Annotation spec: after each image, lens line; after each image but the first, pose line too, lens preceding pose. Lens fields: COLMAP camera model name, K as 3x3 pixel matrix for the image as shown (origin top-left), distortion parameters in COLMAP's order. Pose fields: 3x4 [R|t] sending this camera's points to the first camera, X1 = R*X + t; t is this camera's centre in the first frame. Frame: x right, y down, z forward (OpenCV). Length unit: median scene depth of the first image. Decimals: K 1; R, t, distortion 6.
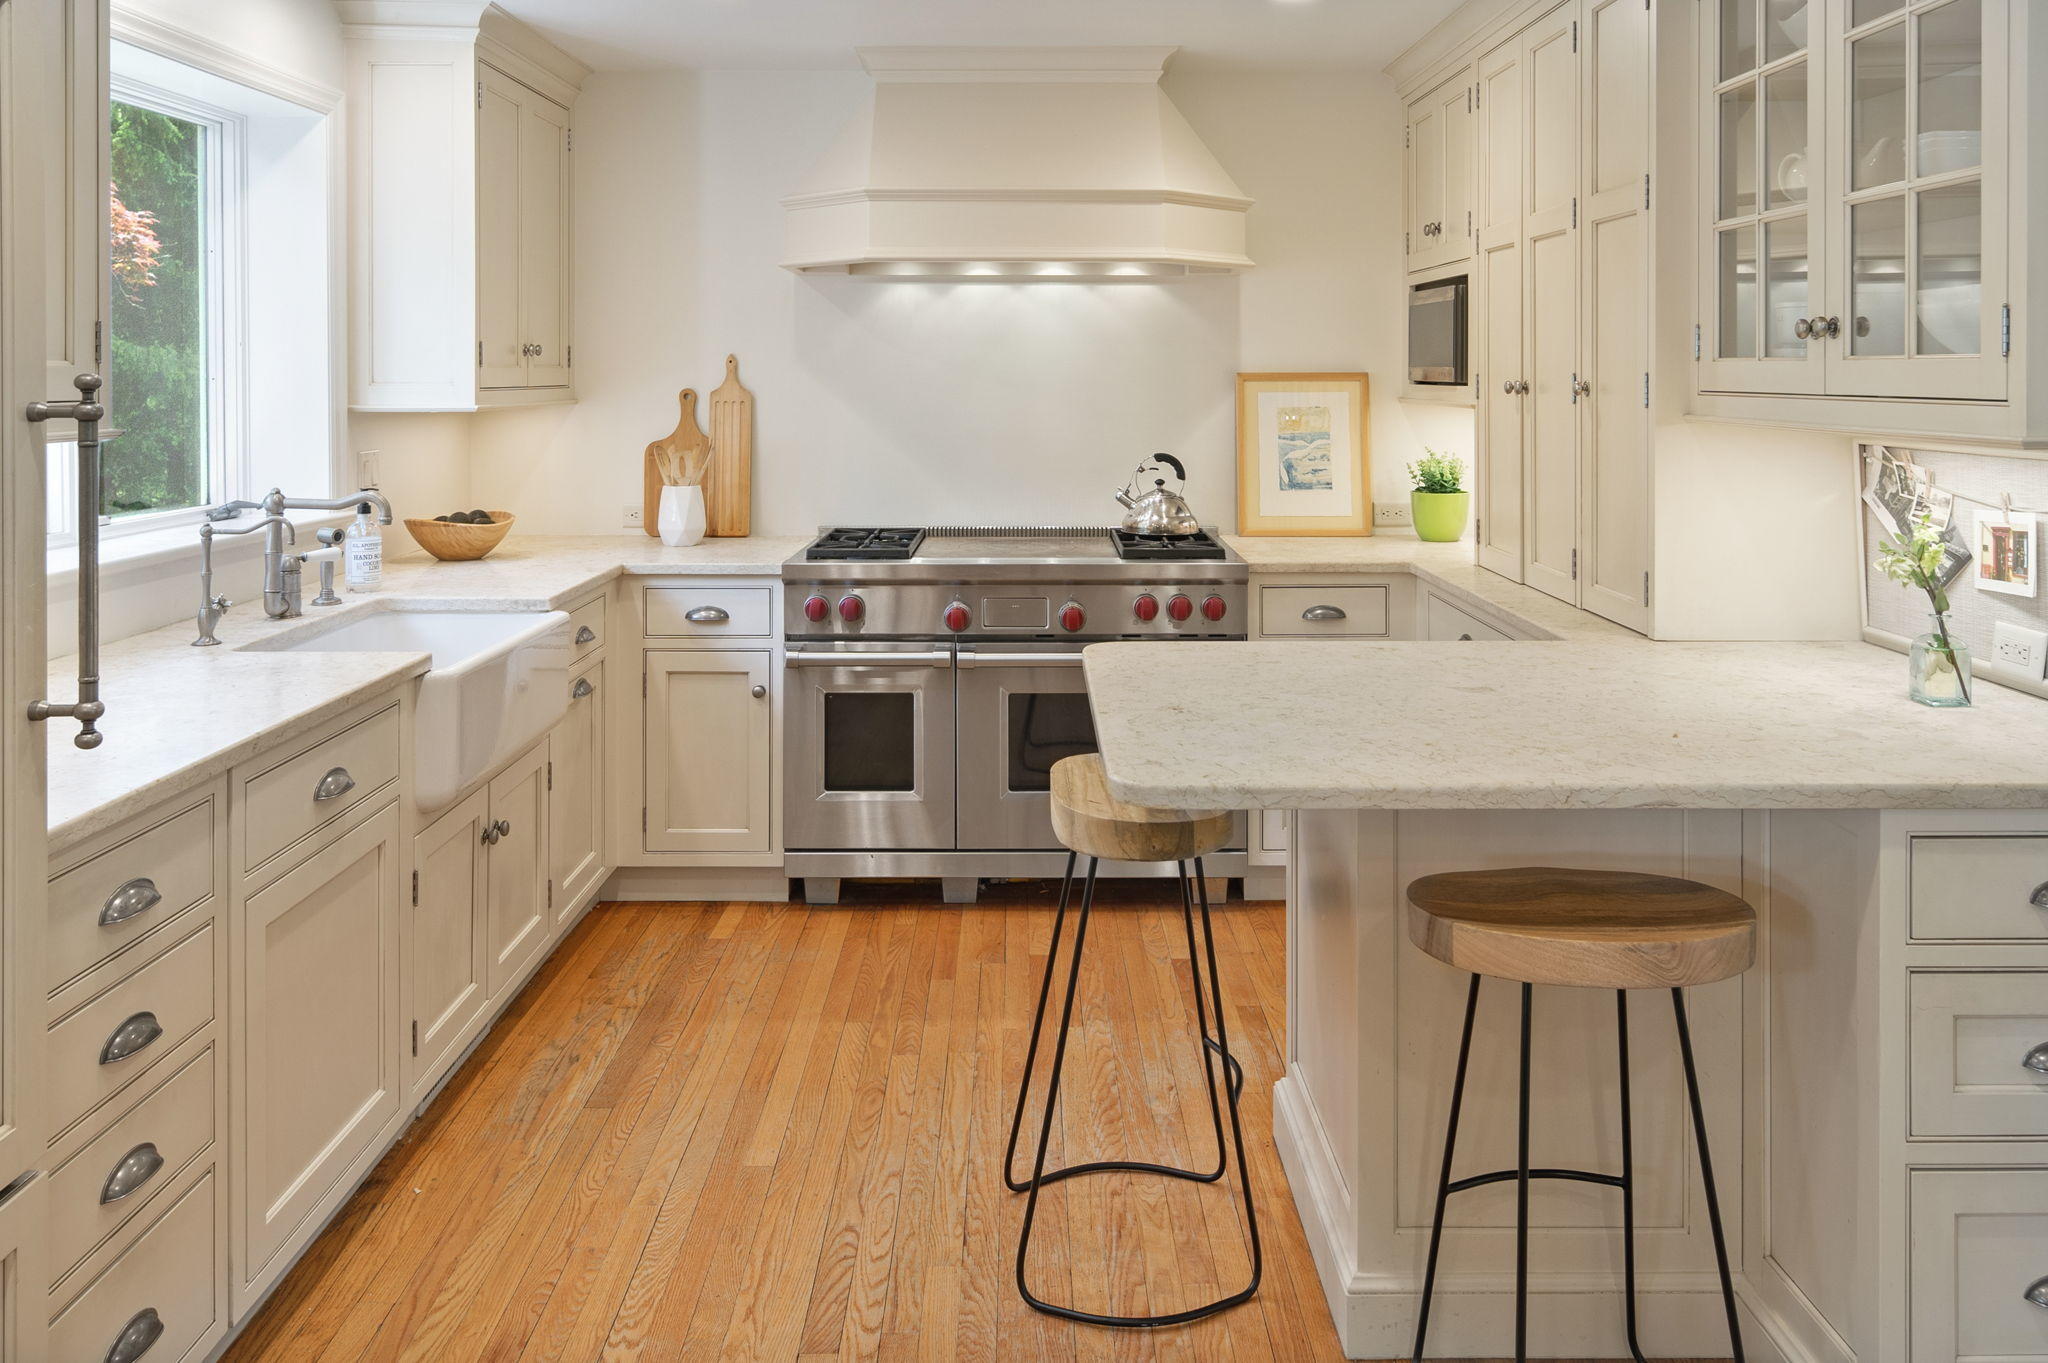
lens RADIAL K [[1605.6, 0, 1016.9], [0, 1605.6, 388.1], [0, 0, 1]] dist [0.007705, 0.001228]
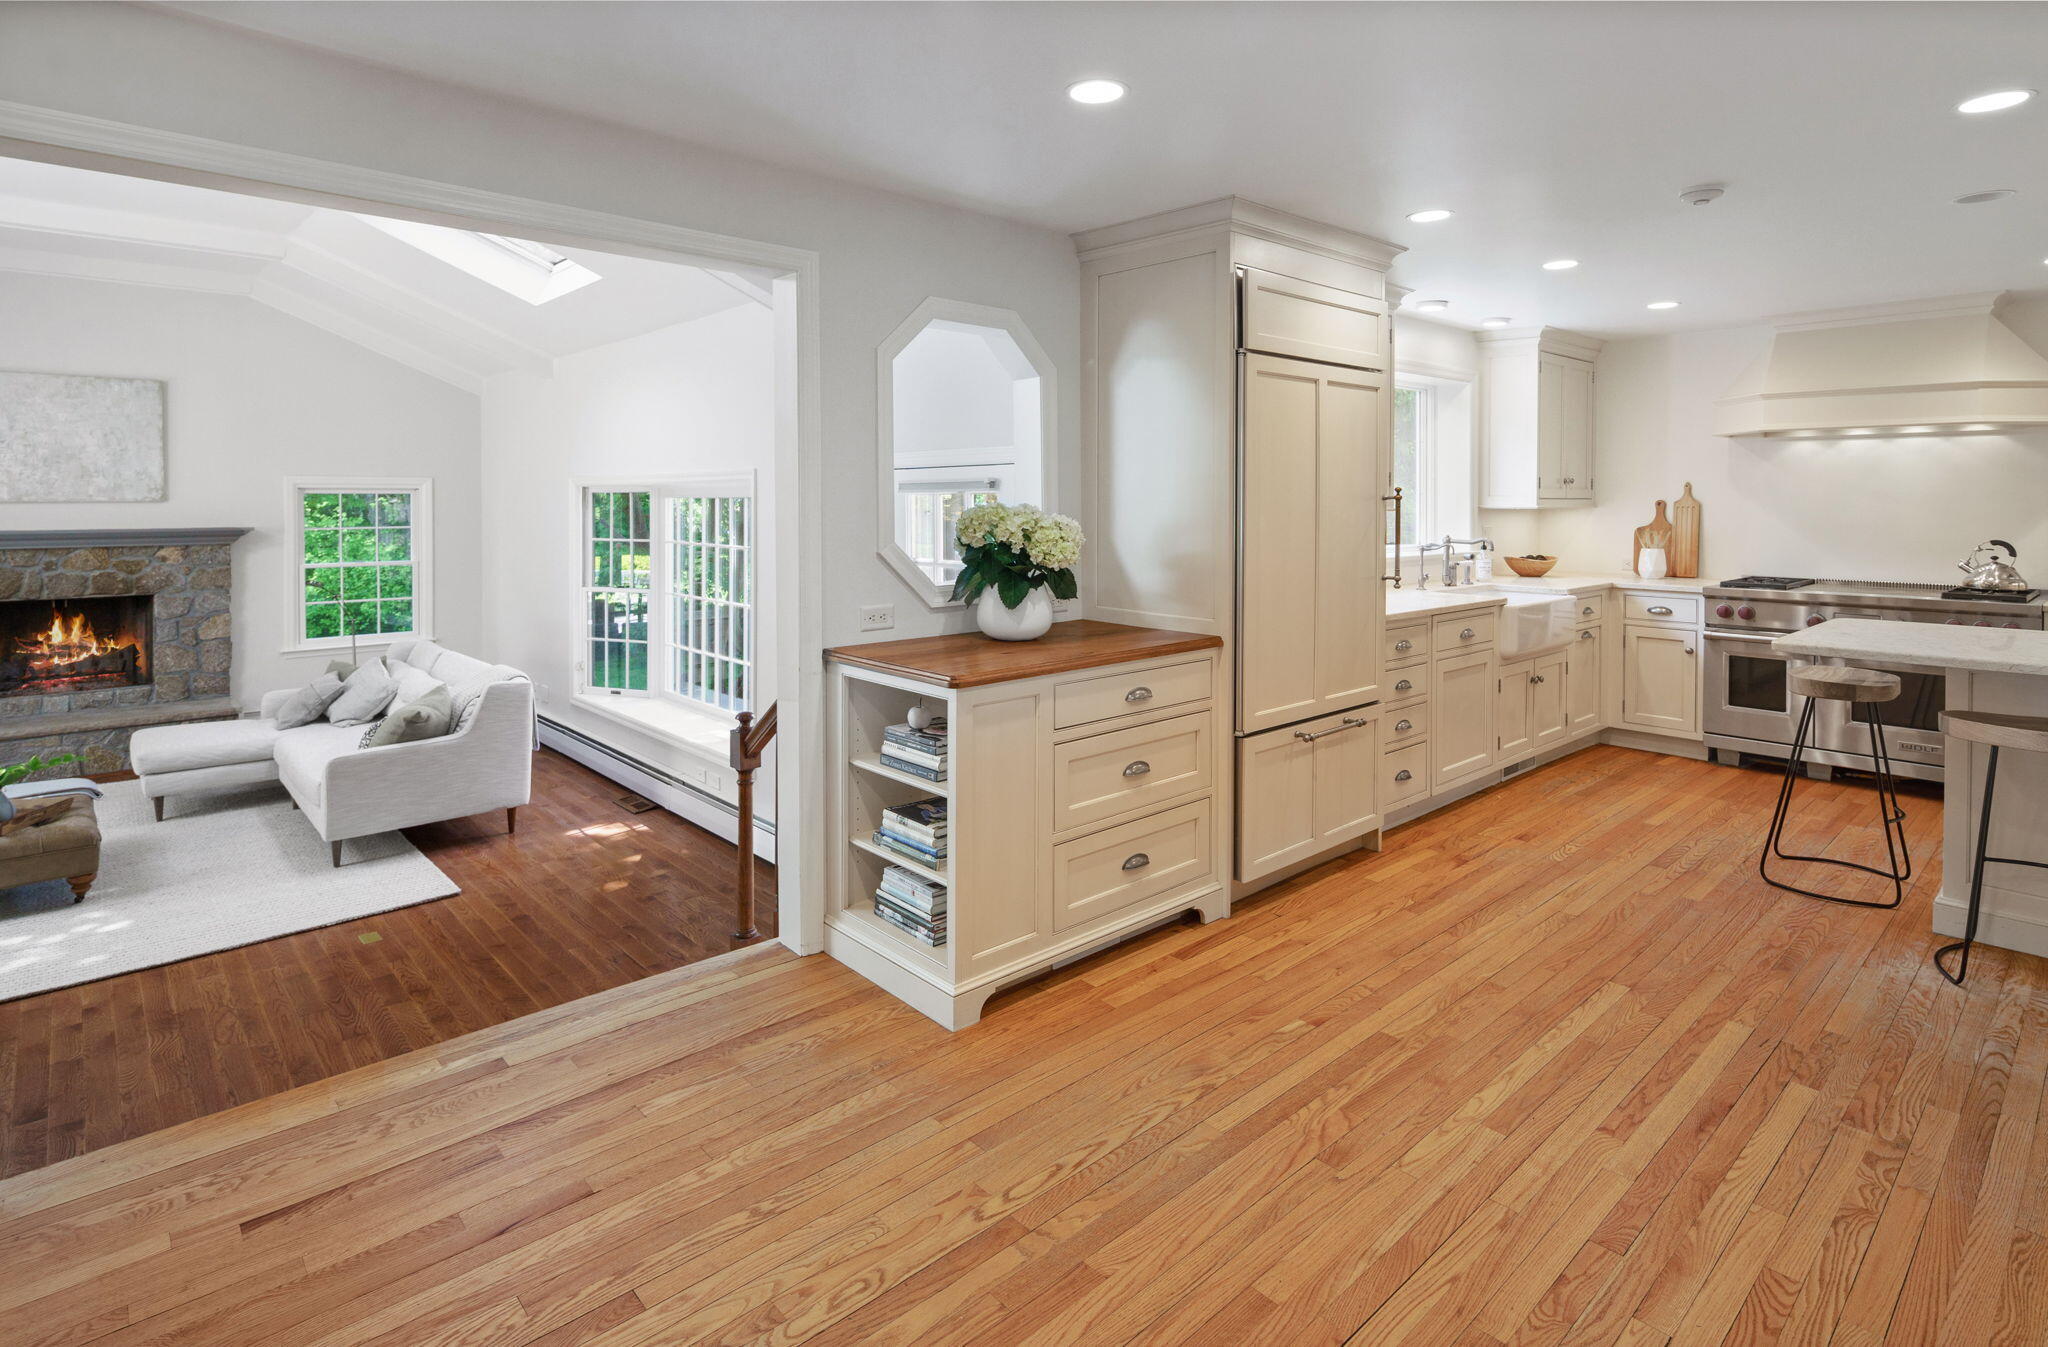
lens RADIAL K [[1036.0, 0, 947.4], [0, 1036.0, 509.8], [0, 0, 1]] dist [-0.000895, -0.002302]
pose [[0.637215, 0.009421, -0.770629, 0.240737], [-0.009253, 0.999947, 0.004573, 0.016680], [0.770631, 0.004217, 0.637268, -0.529571]]
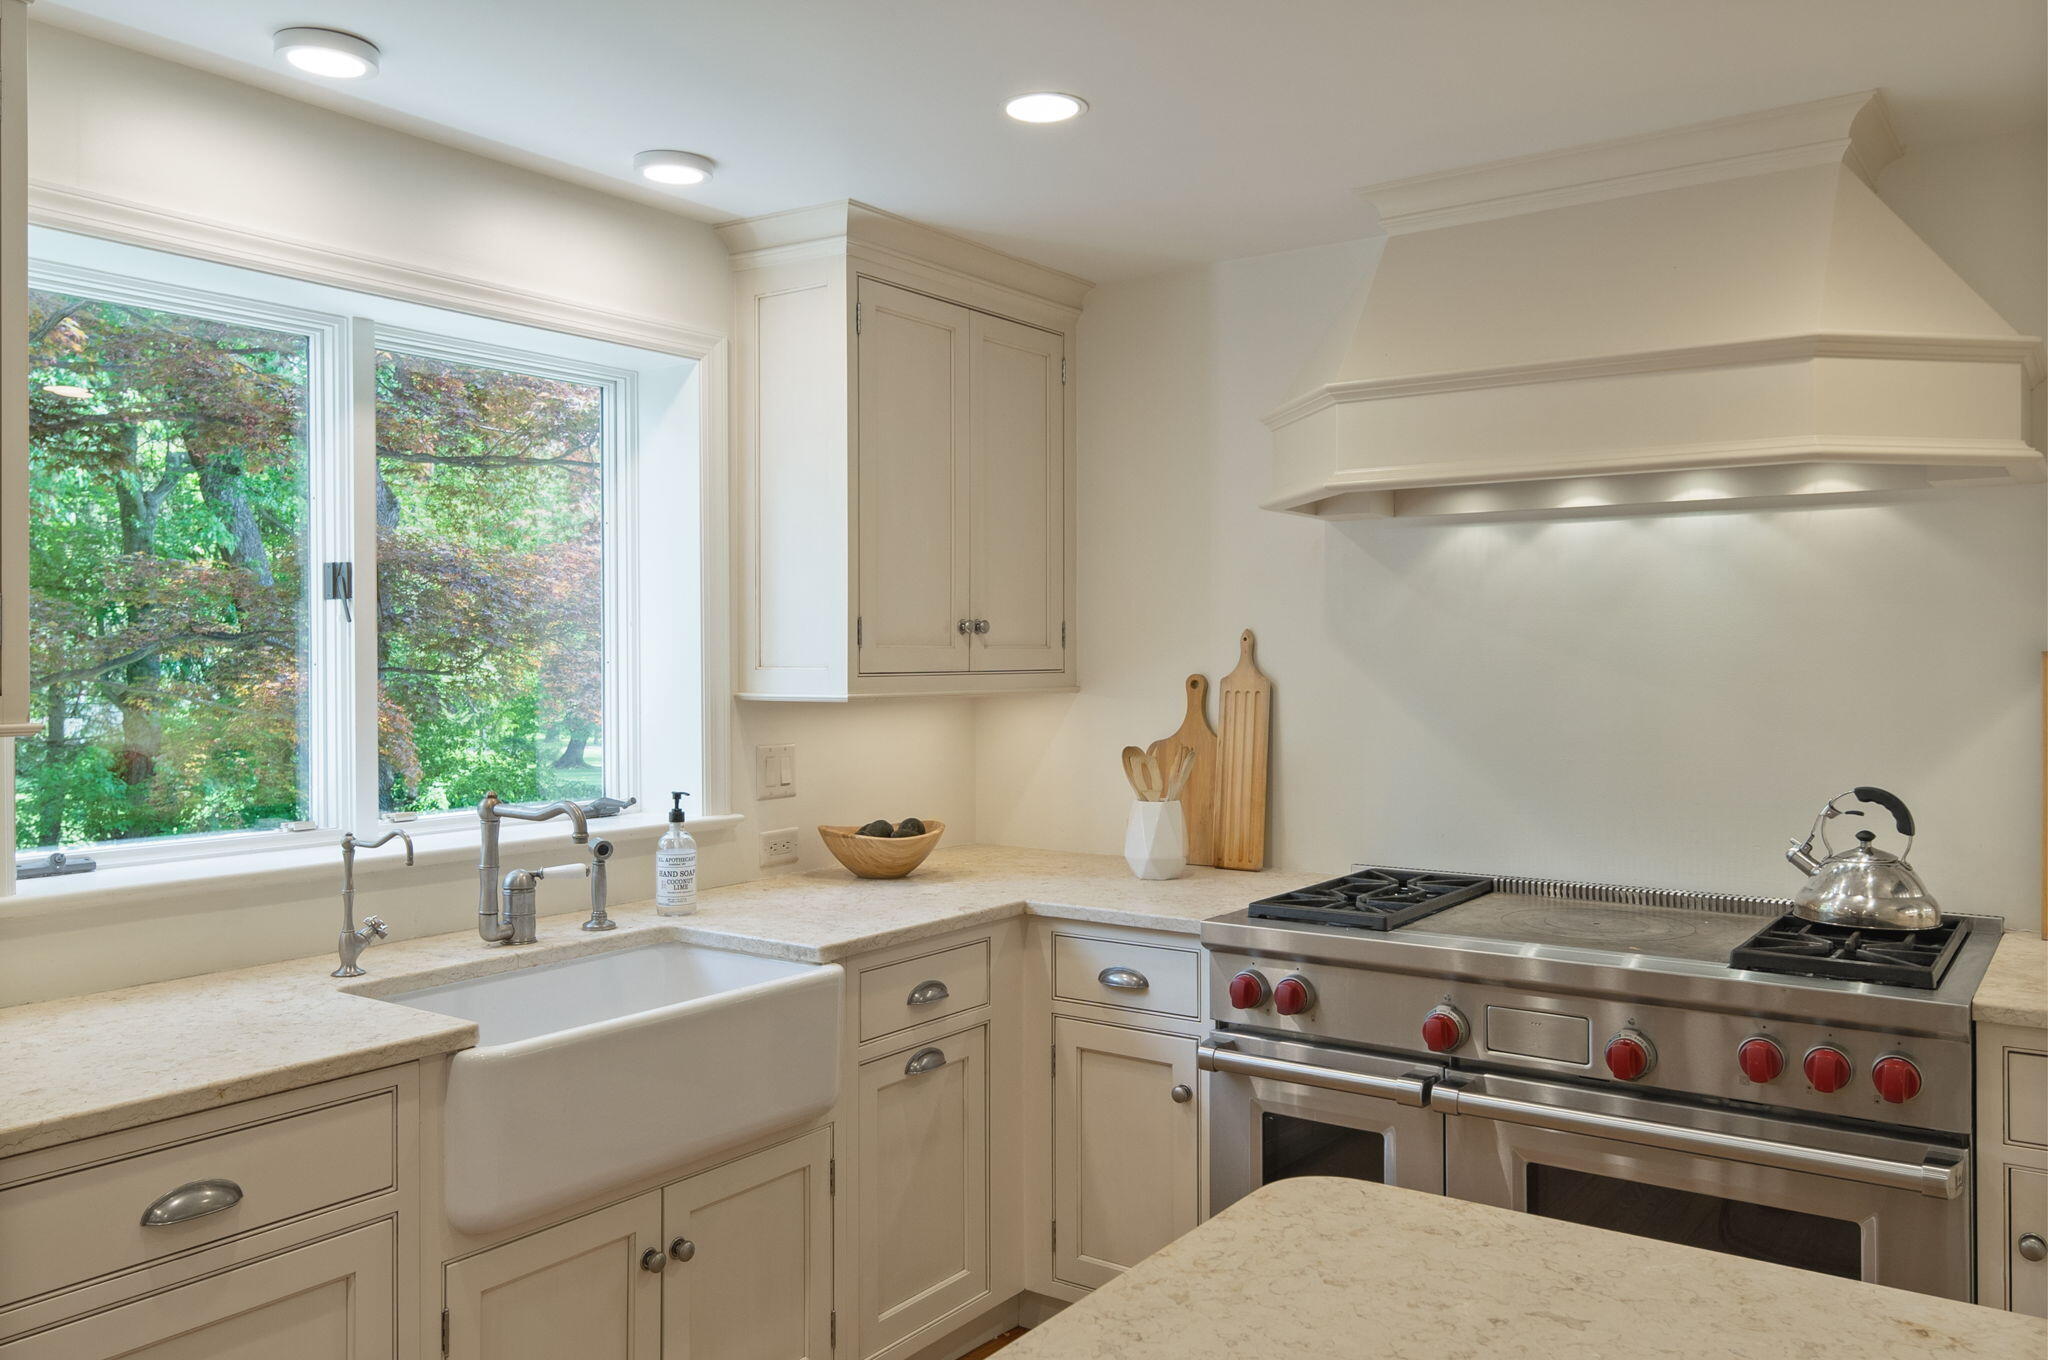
lens RADIAL K [[1559.8, 0, 1016.5], [0, 1559.8, 660.1], [0, 0, 1]] dist [0.019456, -0.002518]
pose [[0.810187, -0.001072, -0.586170, 0.192551], [-0.002519, 0.999983, -0.005310, -0.002698], [0.586166, 0.005779, 0.810170, 0.383589]]
